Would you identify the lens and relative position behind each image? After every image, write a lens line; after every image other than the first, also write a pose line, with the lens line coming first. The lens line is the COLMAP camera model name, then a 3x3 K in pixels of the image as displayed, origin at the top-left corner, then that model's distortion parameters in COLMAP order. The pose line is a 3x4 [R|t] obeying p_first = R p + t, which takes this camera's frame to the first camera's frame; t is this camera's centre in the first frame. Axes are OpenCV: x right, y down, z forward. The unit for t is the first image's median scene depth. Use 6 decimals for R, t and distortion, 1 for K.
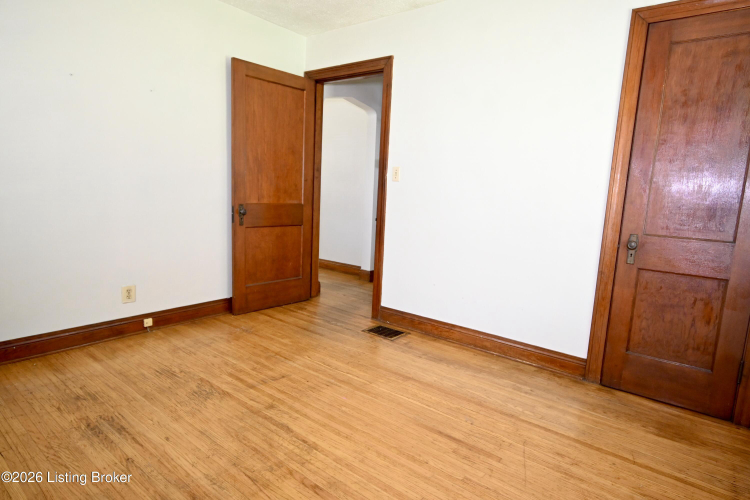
lens RADIAL K [[423.1, 0, 375.0], [0, 423.1, 250.0], [0, 0, 1]] dist [-0.000859, -0.000652]
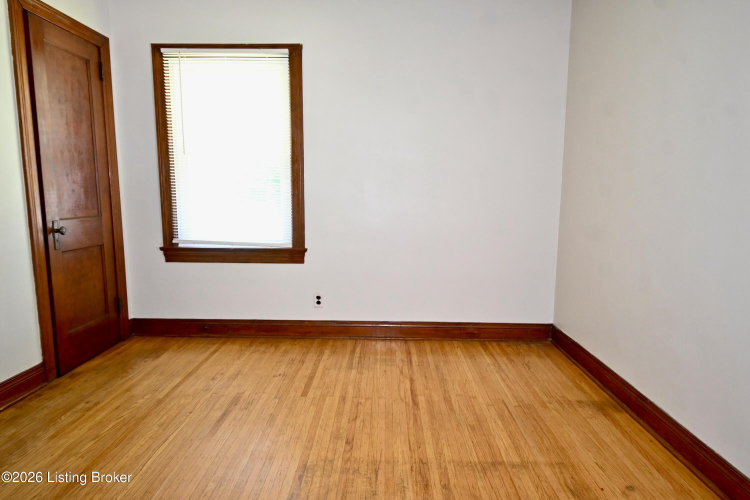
lens RADIAL K [[423.1, 0, 375.0], [0, 423.1, 250.0], [0, 0, 1]] dist [-0.000859, -0.000652]
pose [[-0.596886, -0.163214, 0.785550, -0.881324], [0.074798, 0.963507, 0.257021, -0.229655], [-0.798832, 0.212170, -0.562896, 1.267769]]
